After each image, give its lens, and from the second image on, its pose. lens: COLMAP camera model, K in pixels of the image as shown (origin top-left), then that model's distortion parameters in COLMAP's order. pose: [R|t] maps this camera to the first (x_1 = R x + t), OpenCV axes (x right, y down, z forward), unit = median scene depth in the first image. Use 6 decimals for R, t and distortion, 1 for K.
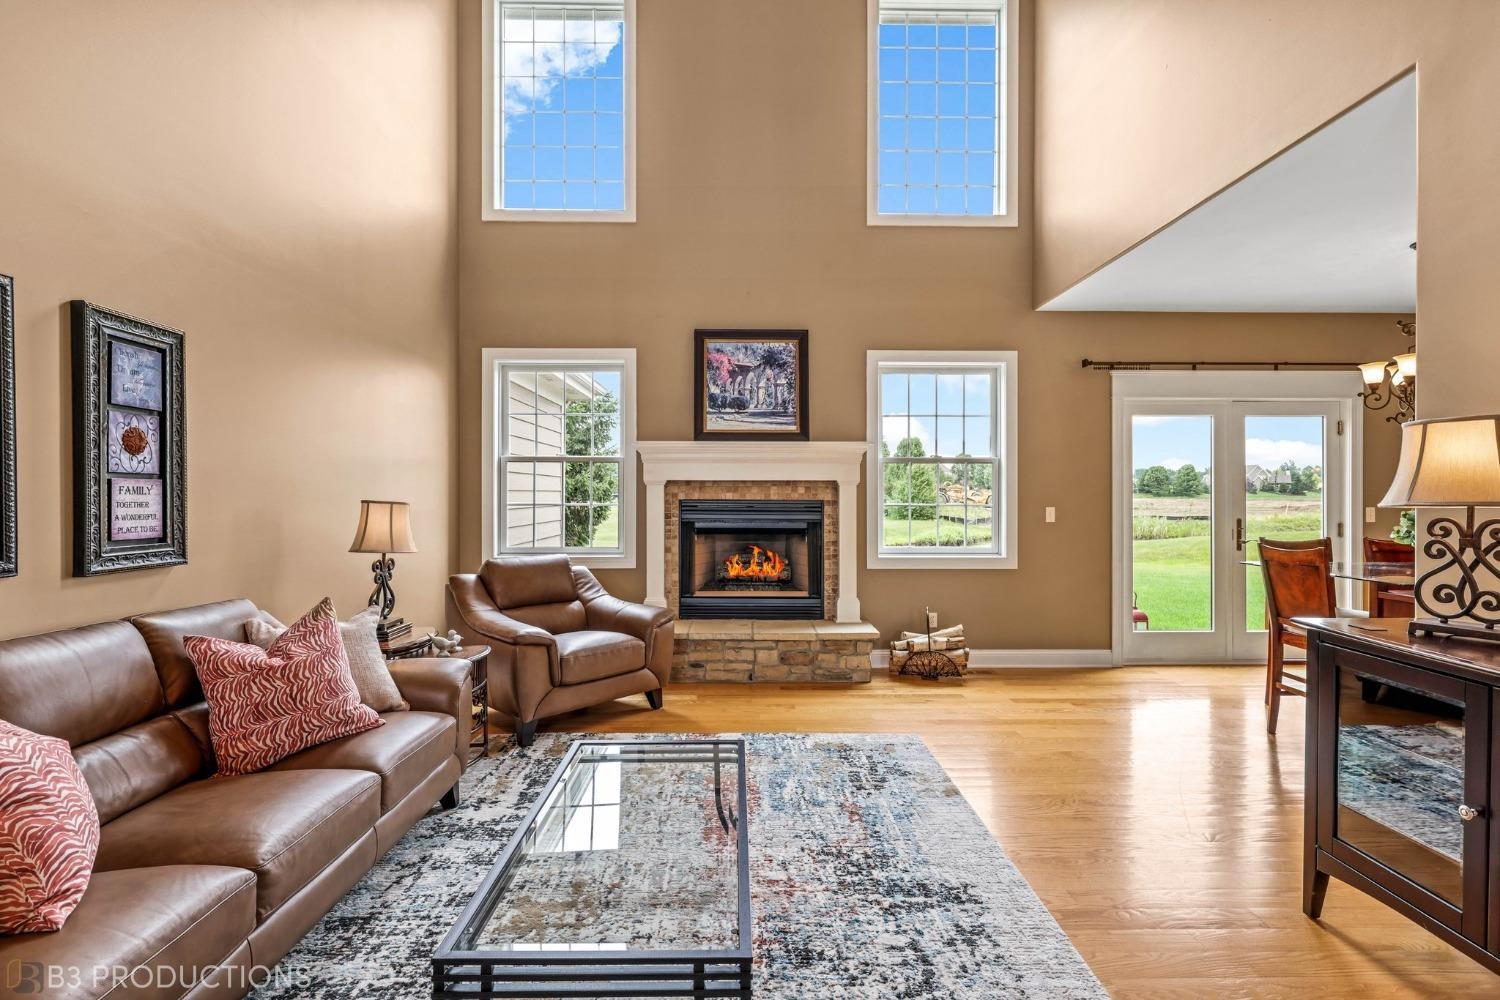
lens RADIAL K [[716.5, 0, 749.7], [0, 716.5, 497.7], [0, 0, 1]] dist [-0.003000, 0.000297]
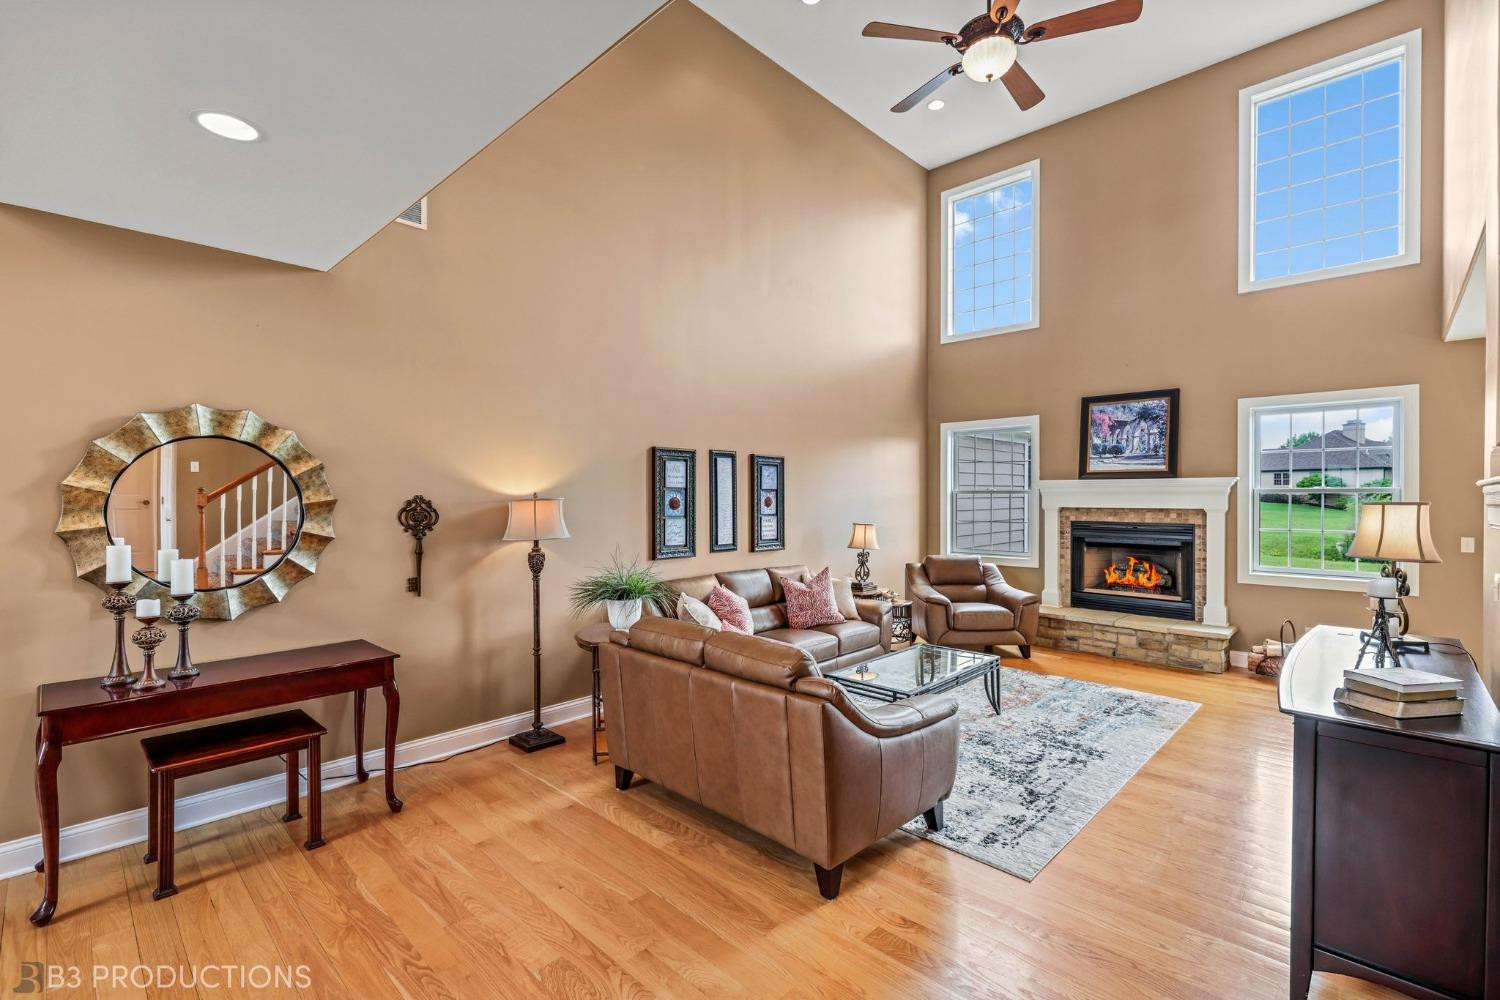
lens RADIAL K [[666.5, 0, 749.2], [0, 666.5, 497.1], [0, 0, 1]] dist [-0.020463, -0.000267]
pose [[0.711062, 0.001235, -0.703128, 0.394719], [-0.000956, 0.999999, 0.000790, -0.047986], [0.703128, 0.000111, 0.711063, -0.385161]]
